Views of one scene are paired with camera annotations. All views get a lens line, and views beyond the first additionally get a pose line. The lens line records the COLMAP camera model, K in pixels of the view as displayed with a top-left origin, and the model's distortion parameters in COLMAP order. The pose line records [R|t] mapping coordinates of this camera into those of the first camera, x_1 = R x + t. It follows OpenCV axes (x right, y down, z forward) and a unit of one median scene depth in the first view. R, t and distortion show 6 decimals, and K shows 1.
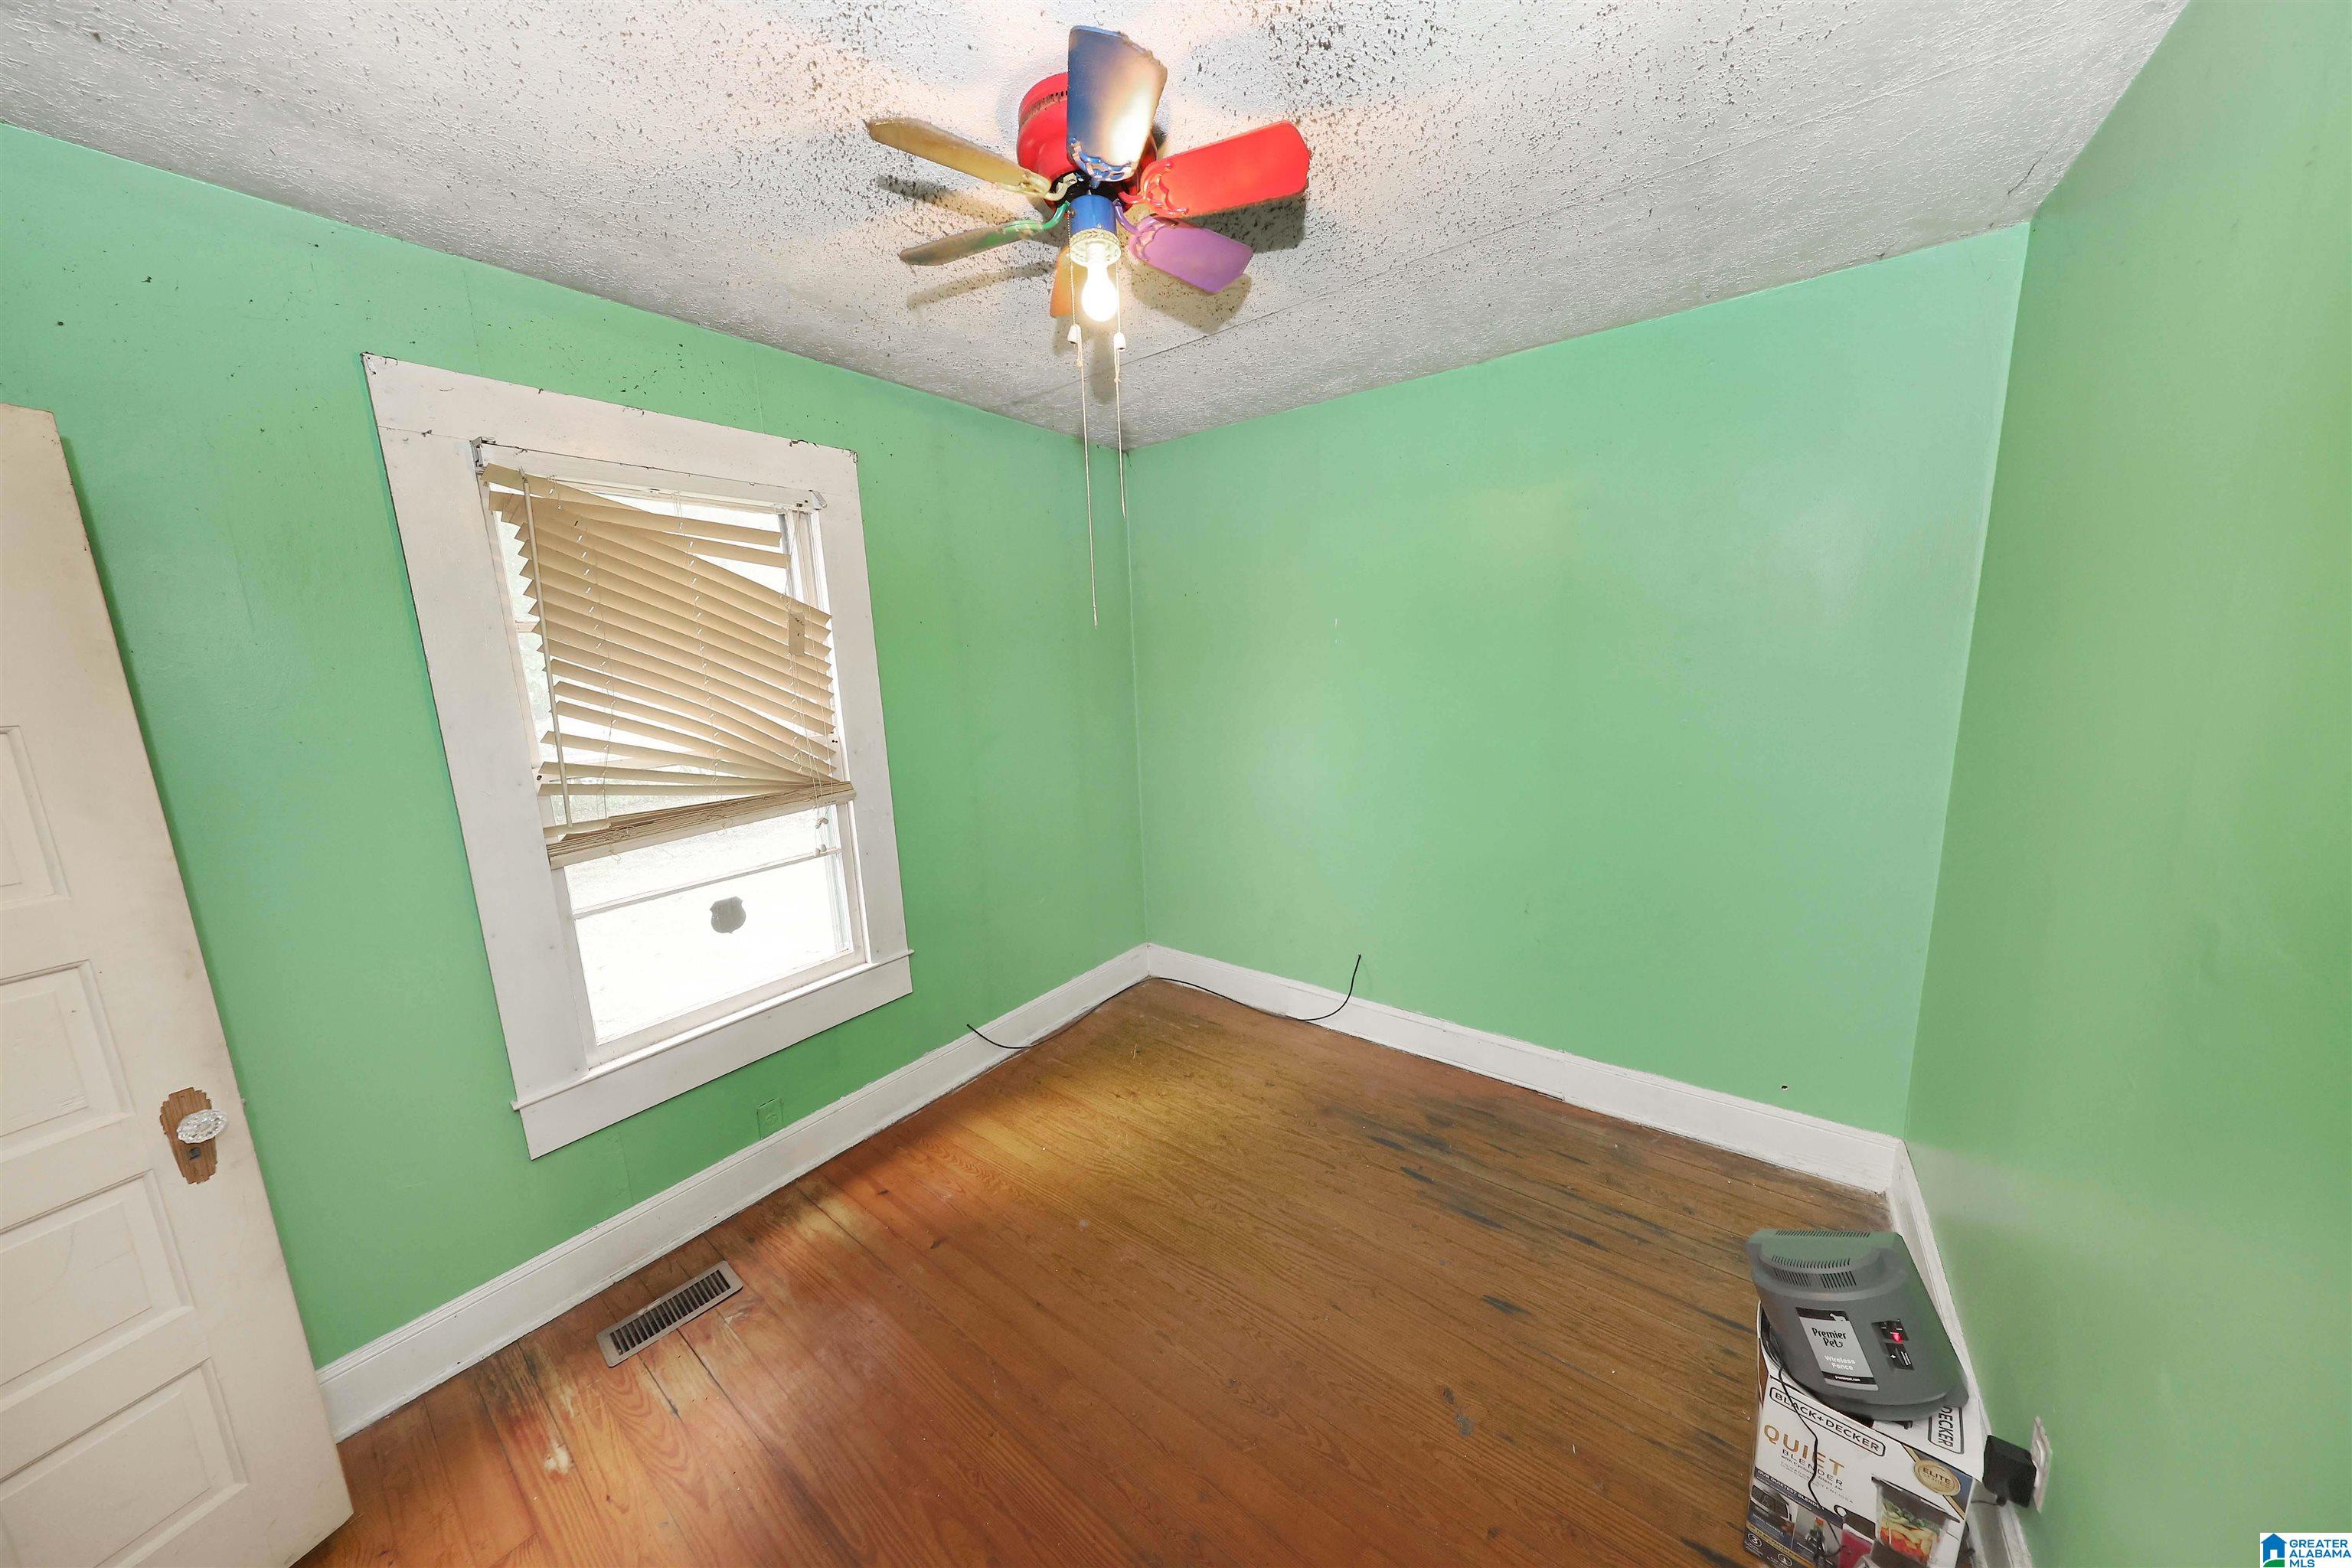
lens RADIAL K [[732.8, 0, 1184.5], [0, 732.8, 780.0], [0, 0, 1]] dist [0.005119, -0.002030]
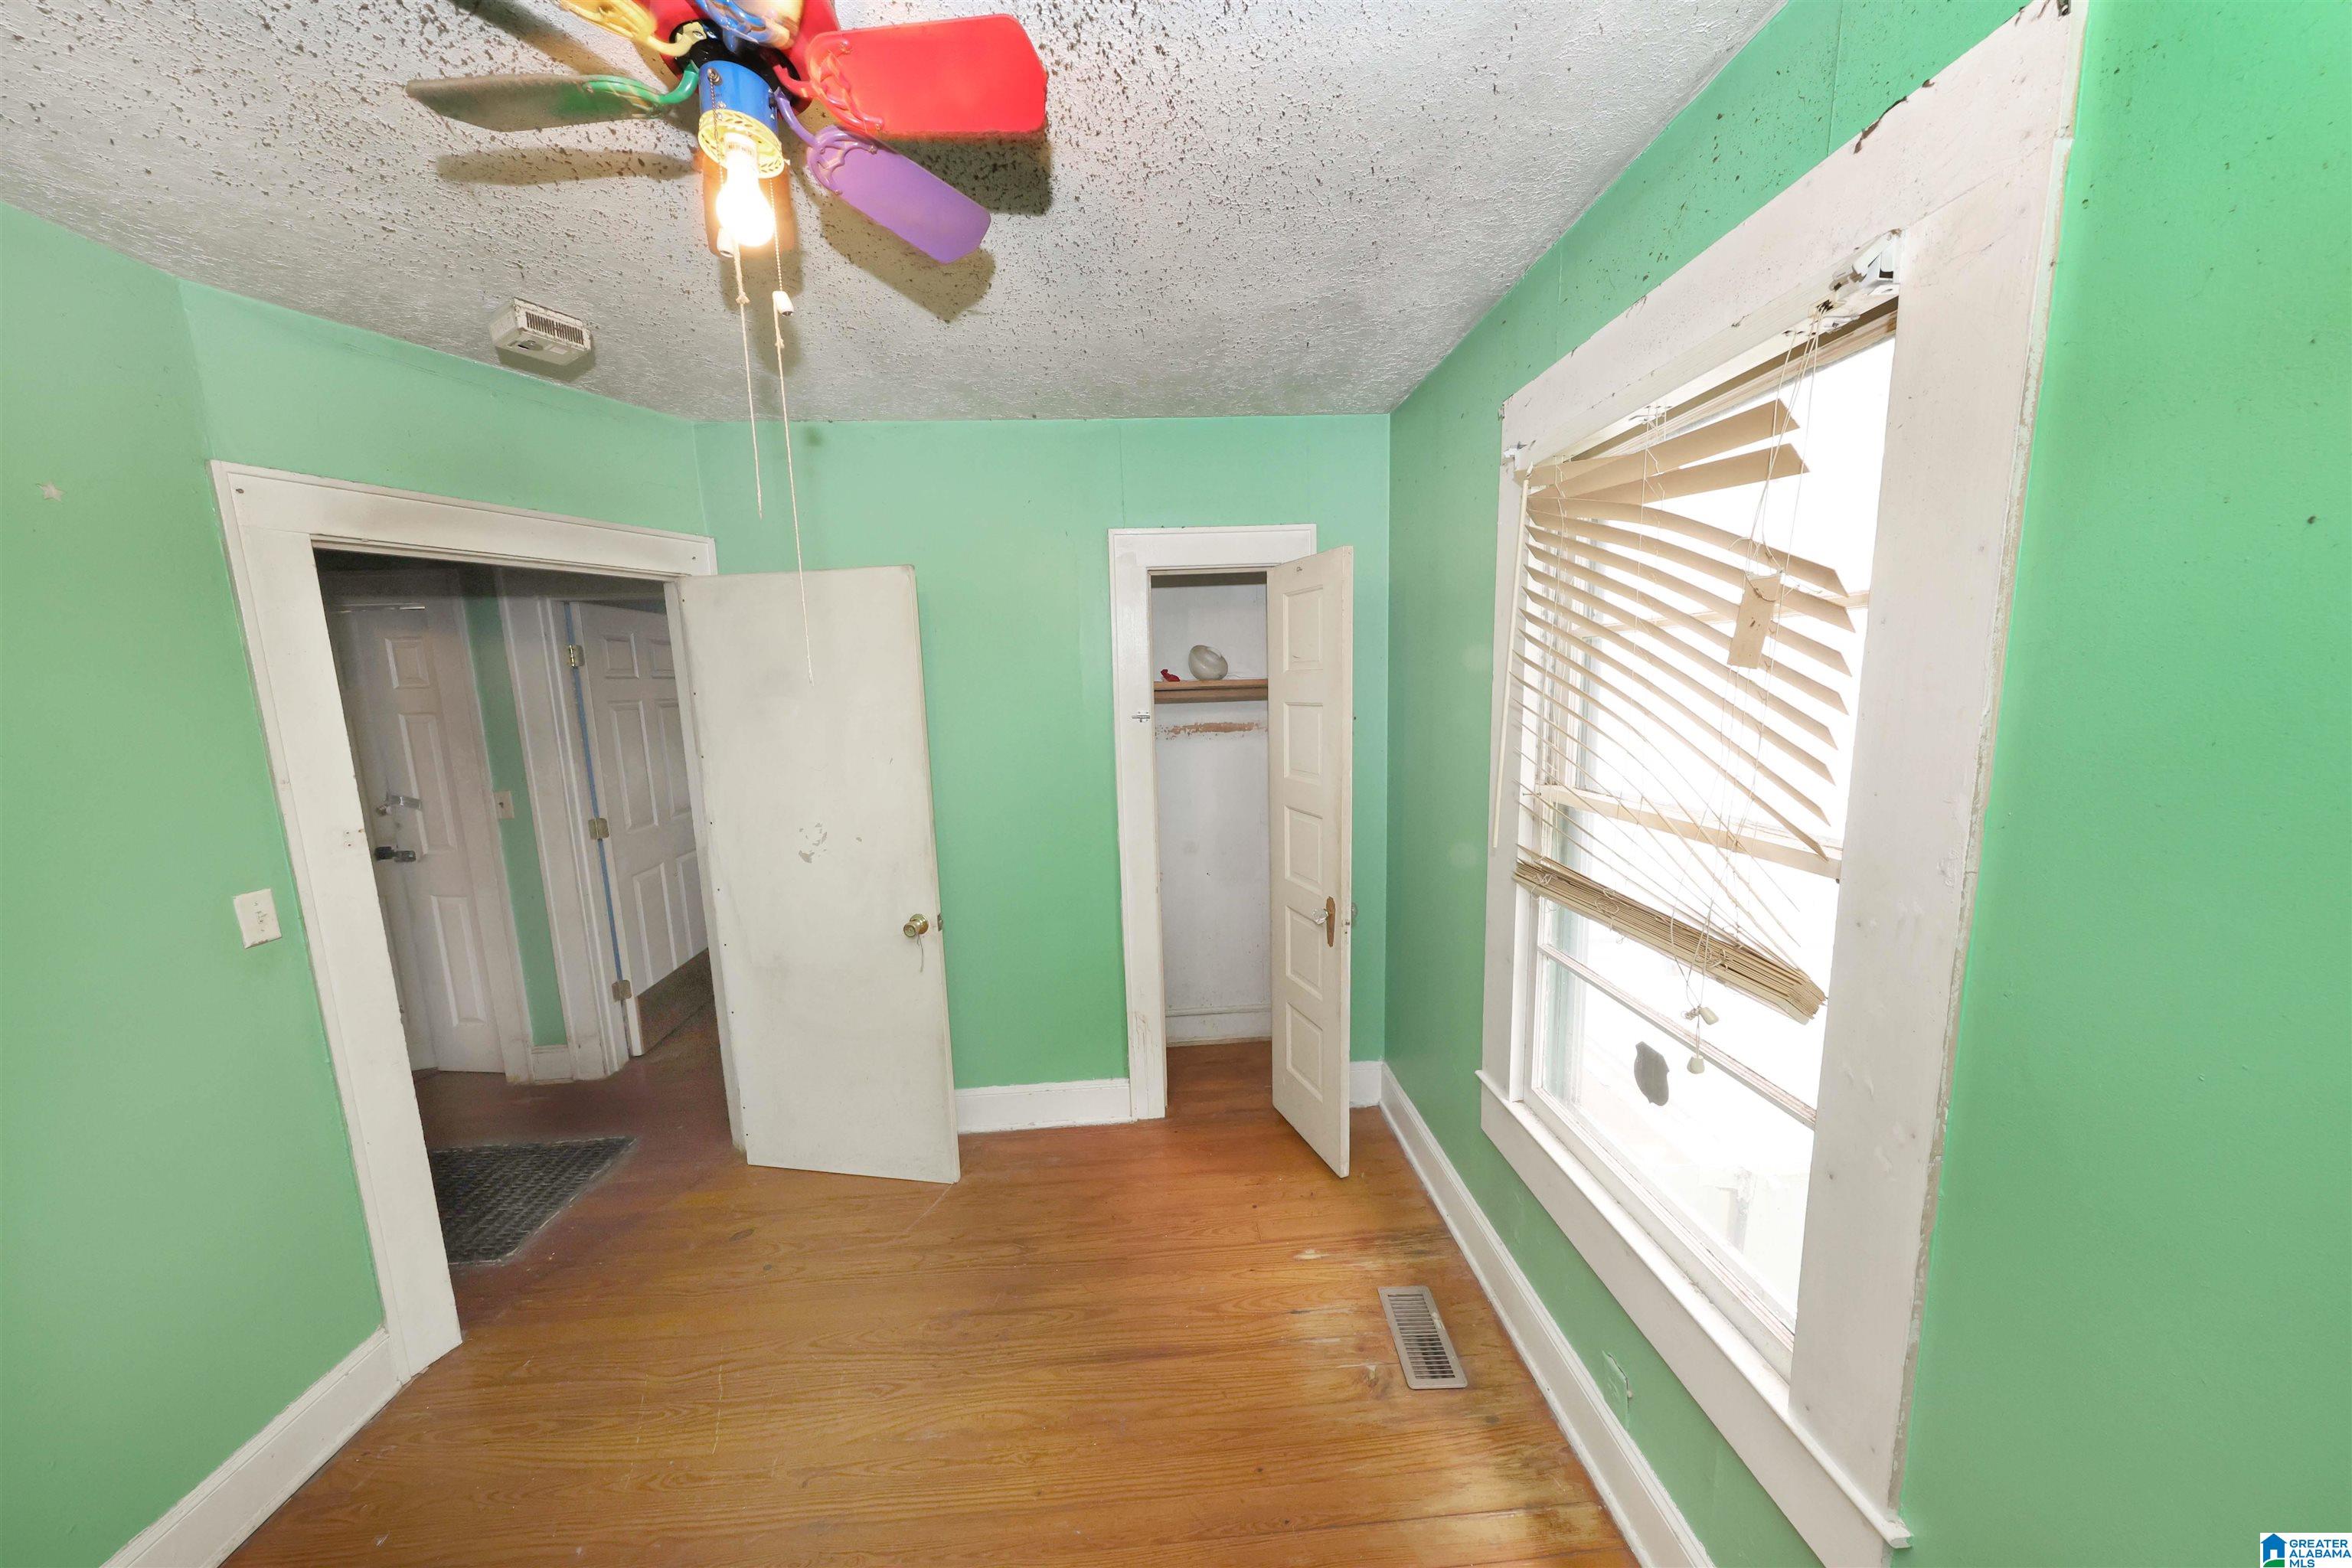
lens RADIAL K [[732.8, 0, 1184.5], [0, 732.8, 780.0], [0, 0, 1]] dist [0.005119, -0.002030]
pose [[-0.756625, 0.153385, -0.635604, 0.051617], [-0.048215, 0.956360, 0.288185, -0.246604], [0.652069, 0.248694, -0.716210, 1.251910]]
